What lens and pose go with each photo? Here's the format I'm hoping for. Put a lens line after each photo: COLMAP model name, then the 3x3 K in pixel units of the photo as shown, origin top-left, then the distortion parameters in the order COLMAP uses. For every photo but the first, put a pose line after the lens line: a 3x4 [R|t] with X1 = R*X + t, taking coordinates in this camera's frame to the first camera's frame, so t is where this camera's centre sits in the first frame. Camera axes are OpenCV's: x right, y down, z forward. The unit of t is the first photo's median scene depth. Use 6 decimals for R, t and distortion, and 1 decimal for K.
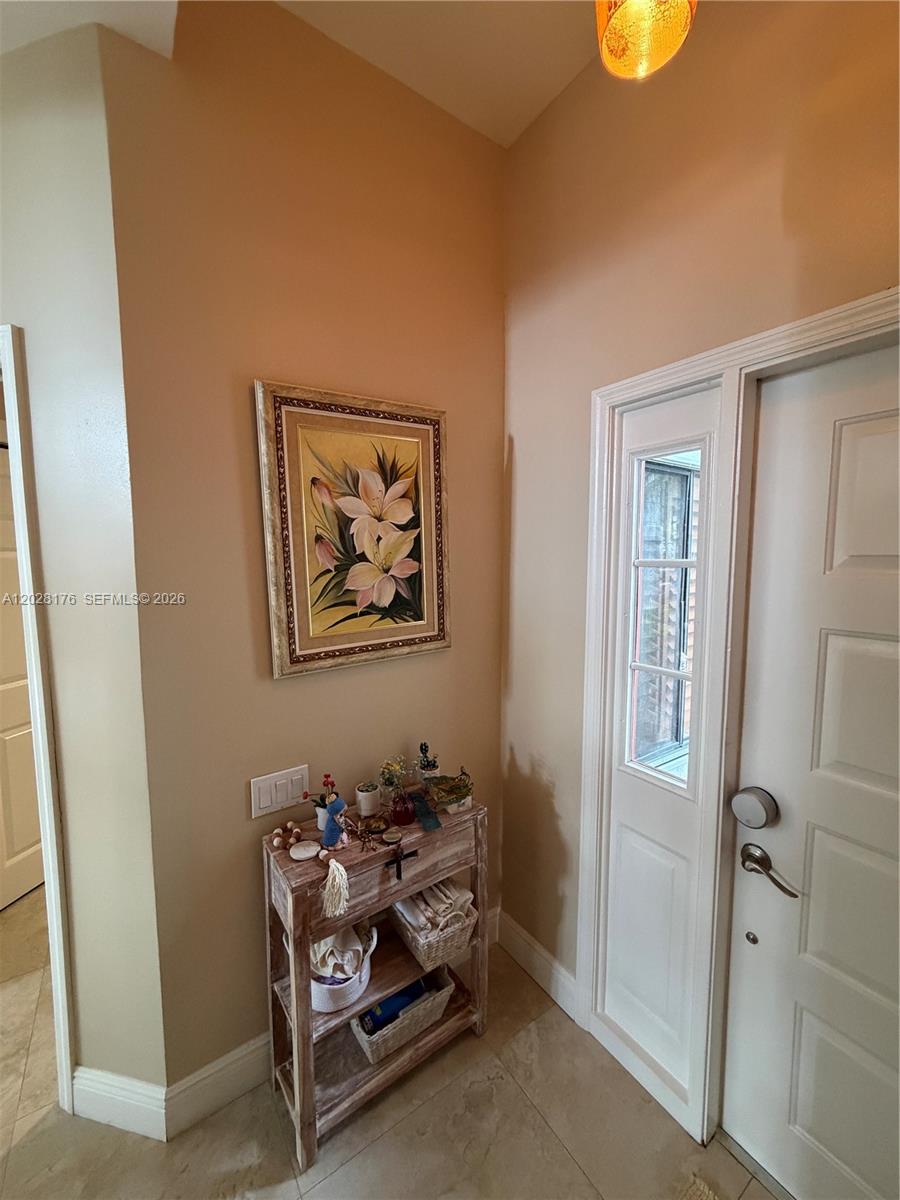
lens RADIAL K [[477.6, 0, 449.1], [0, 477.6, 597.9], [0, 0, 1]] dist [0.000260, 0.000435]
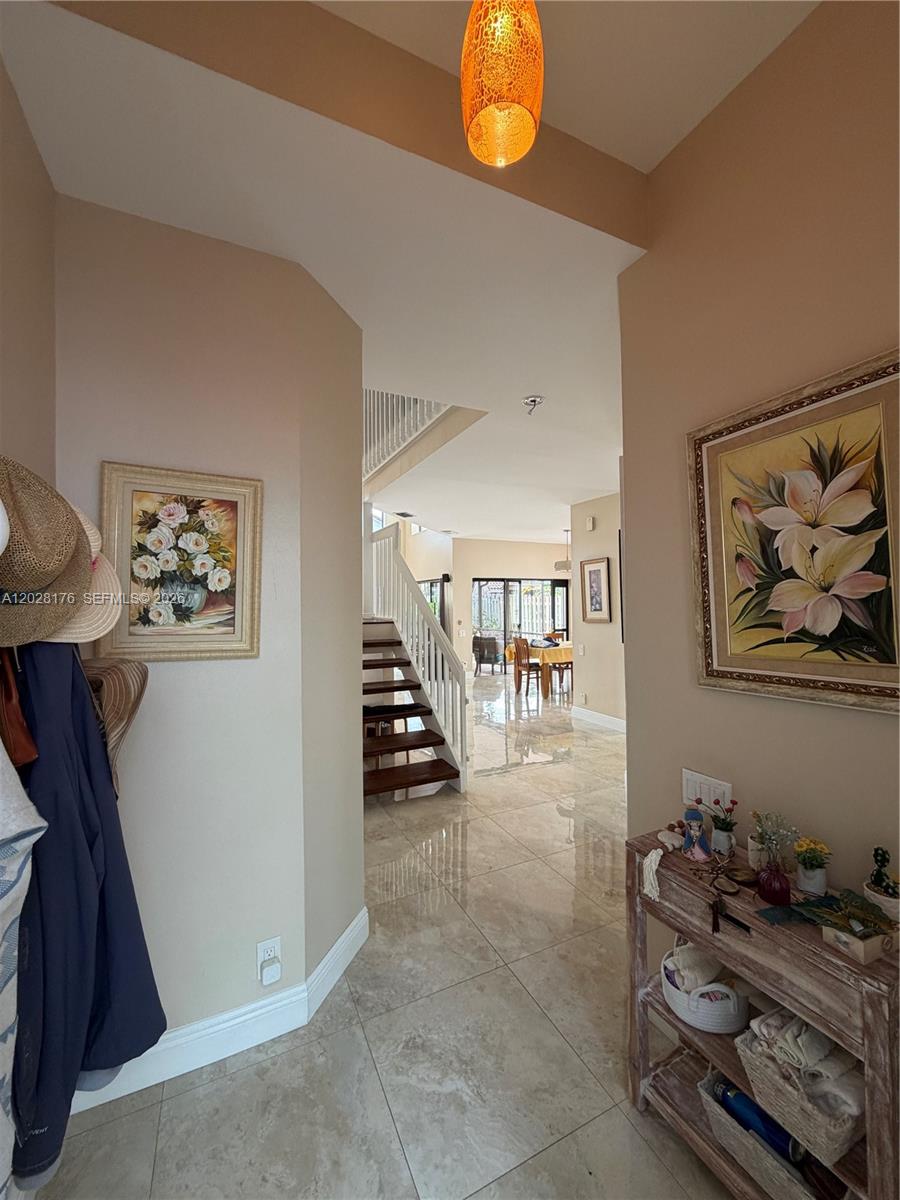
lens RADIAL K [[477.6, 0, 449.8], [0, 477.6, 595.9], [0, 0, 1]] dist [0.000260, 0.000435]
pose [[-0.153643, -0.006335, -0.988106, 0.768447], [-0.076978, 0.997017, 0.005577, -0.002777], [0.985124, 0.076919, -0.153672, 0.539037]]
